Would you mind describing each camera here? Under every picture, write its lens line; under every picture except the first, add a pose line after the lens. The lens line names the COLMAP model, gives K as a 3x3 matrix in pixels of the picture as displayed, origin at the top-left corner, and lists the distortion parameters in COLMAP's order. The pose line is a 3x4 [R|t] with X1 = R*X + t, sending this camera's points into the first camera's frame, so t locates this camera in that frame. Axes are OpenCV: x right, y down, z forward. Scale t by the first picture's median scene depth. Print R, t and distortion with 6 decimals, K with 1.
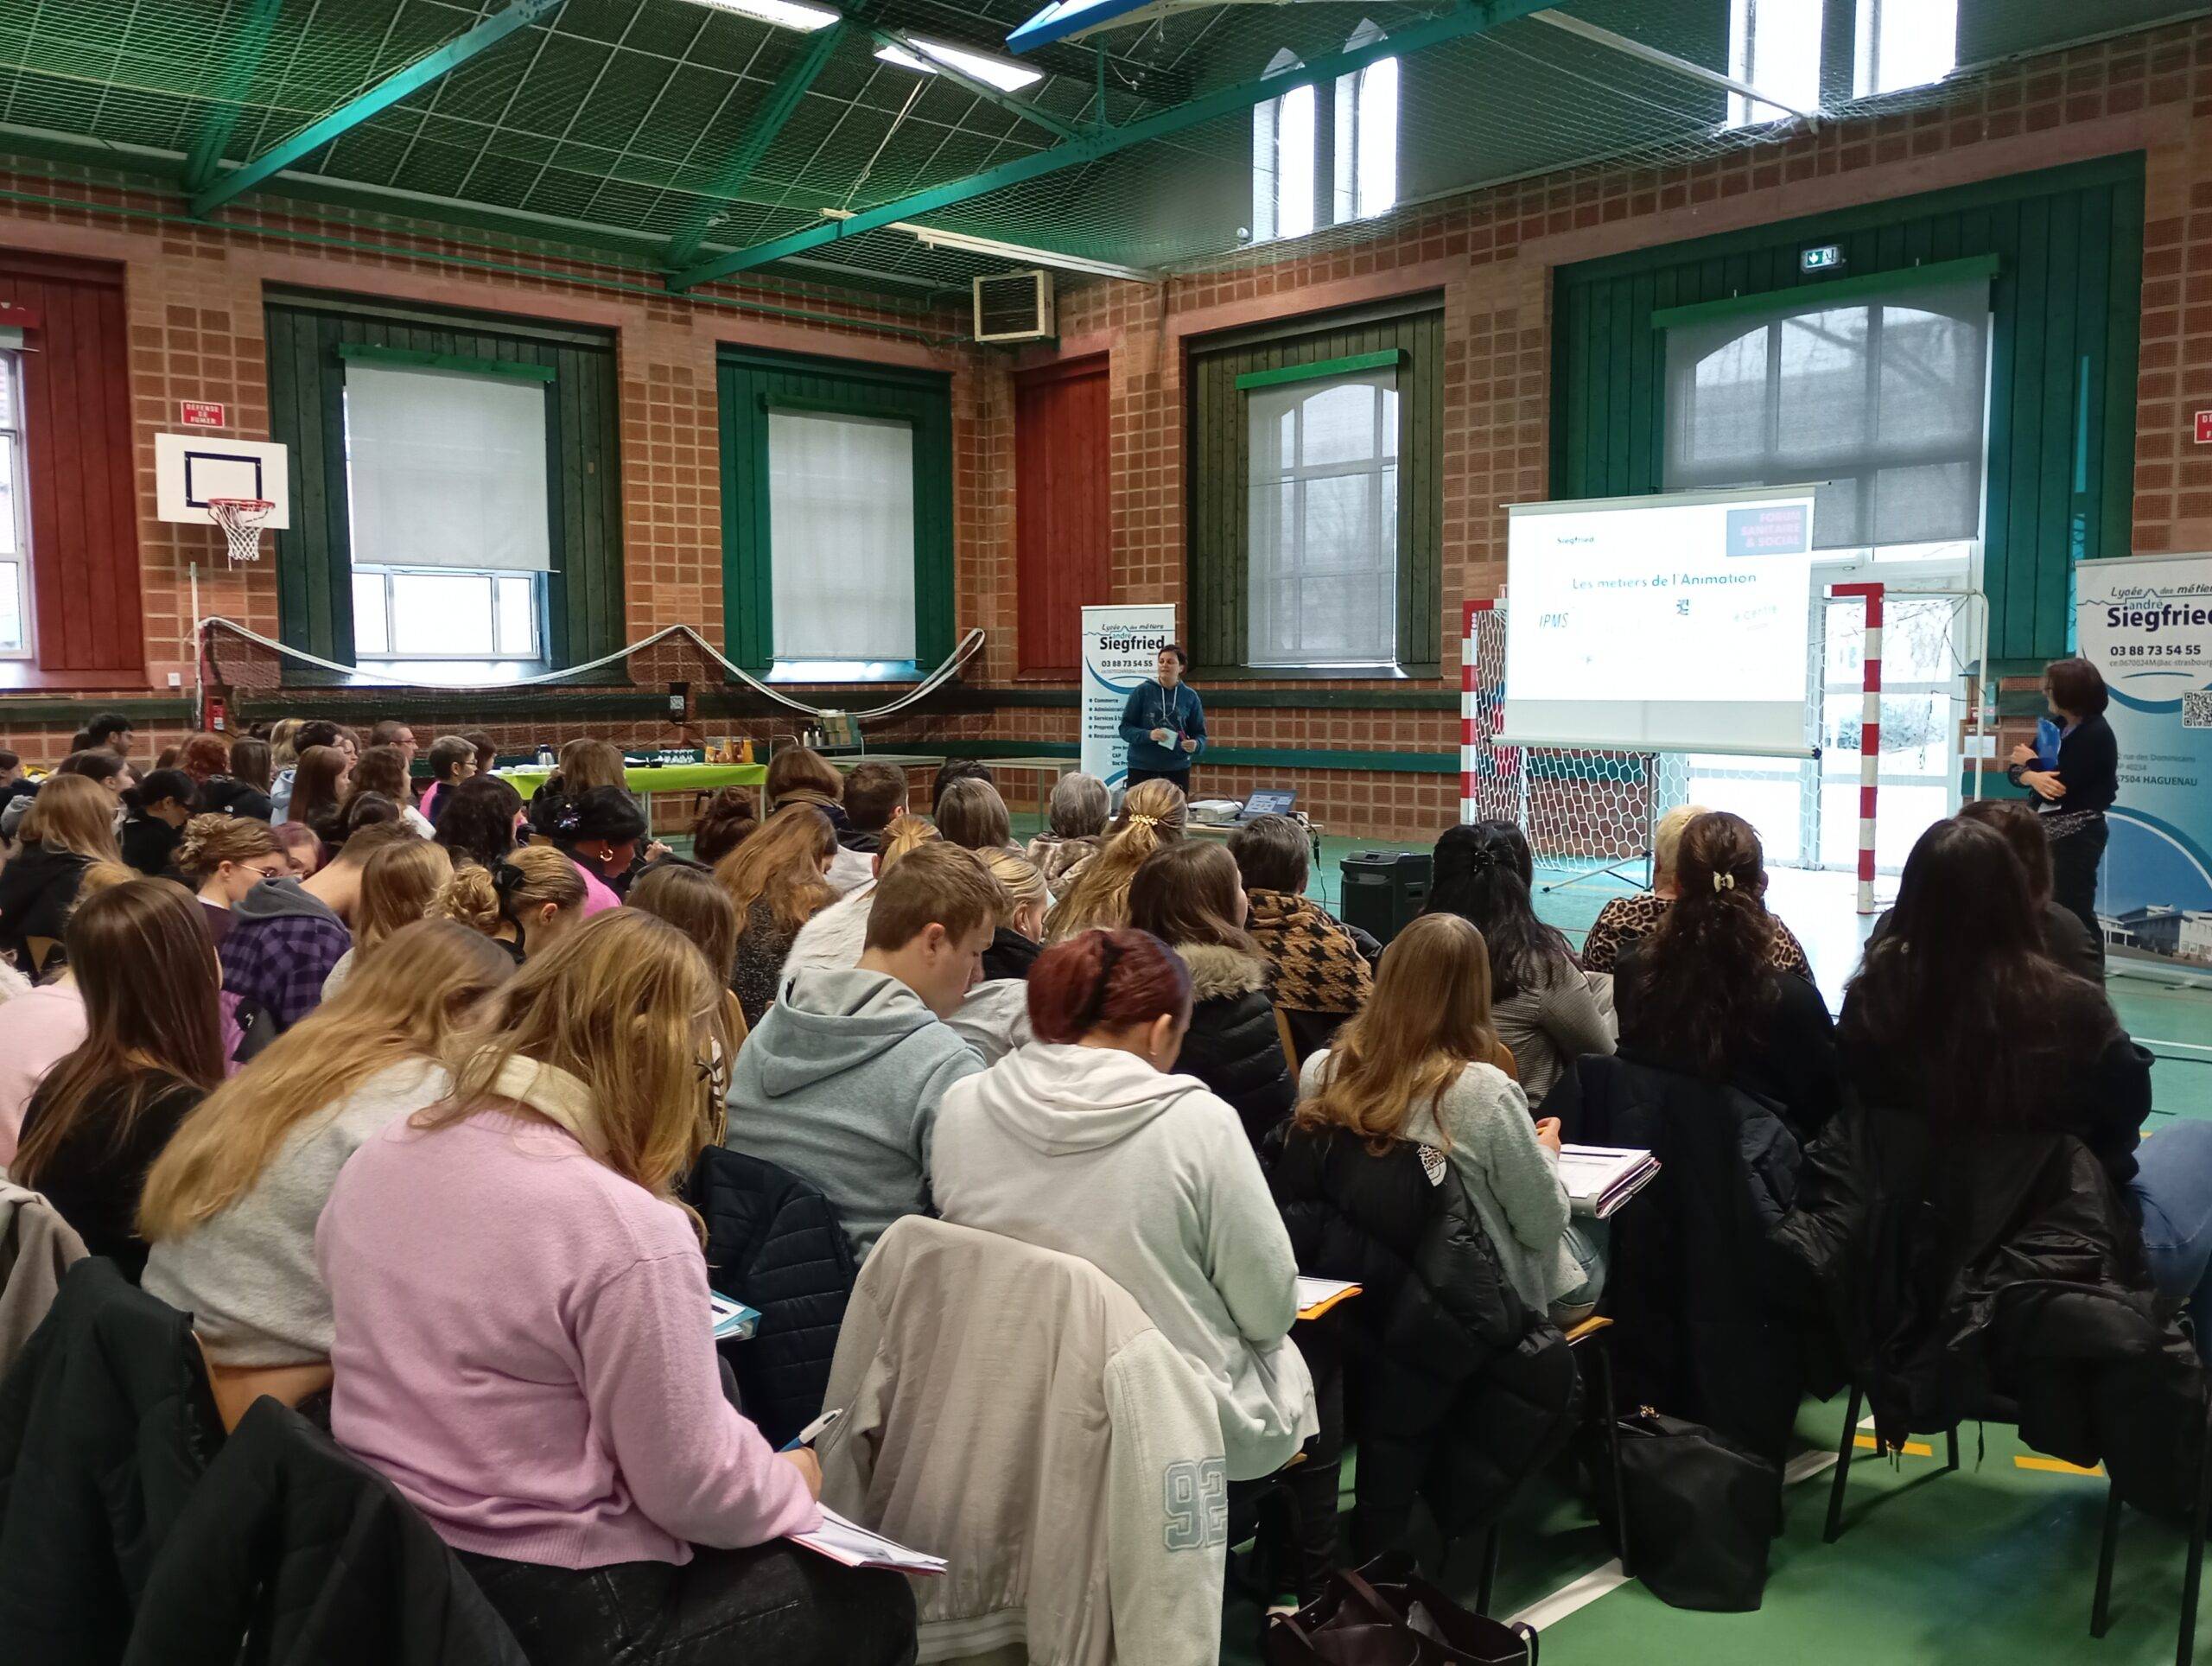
lens RADIAL K [[1886.1, 0, 1097.8], [0, 1886.1, 832.7], [0, 0, 1]] dist [0.018675, -0.013391]
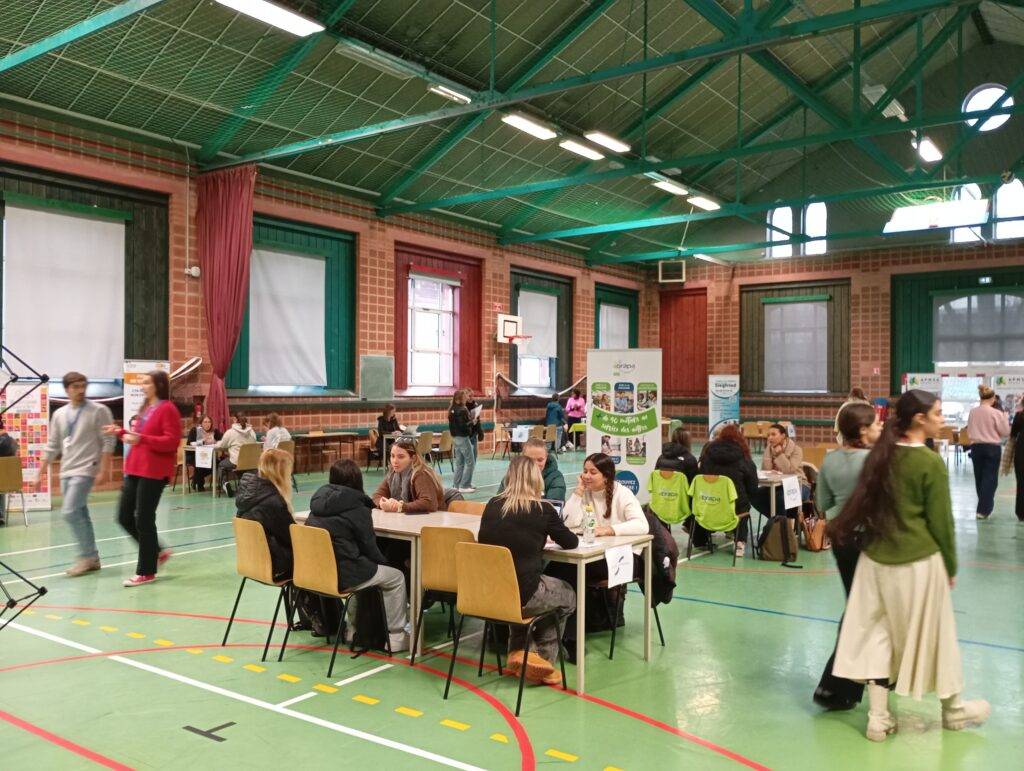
lens RADIAL K [[873.1, 0, 517.0], [0, 873.1, 385.9], [0, 0, 1]] dist [0.018675, -0.013391]
pose [[0.980166, 0.011335, 0.197852, -0.609260], [0.006429, 0.996018, -0.088915, 0.027321], [-0.198072, 0.088423, 0.976191, -0.316962]]
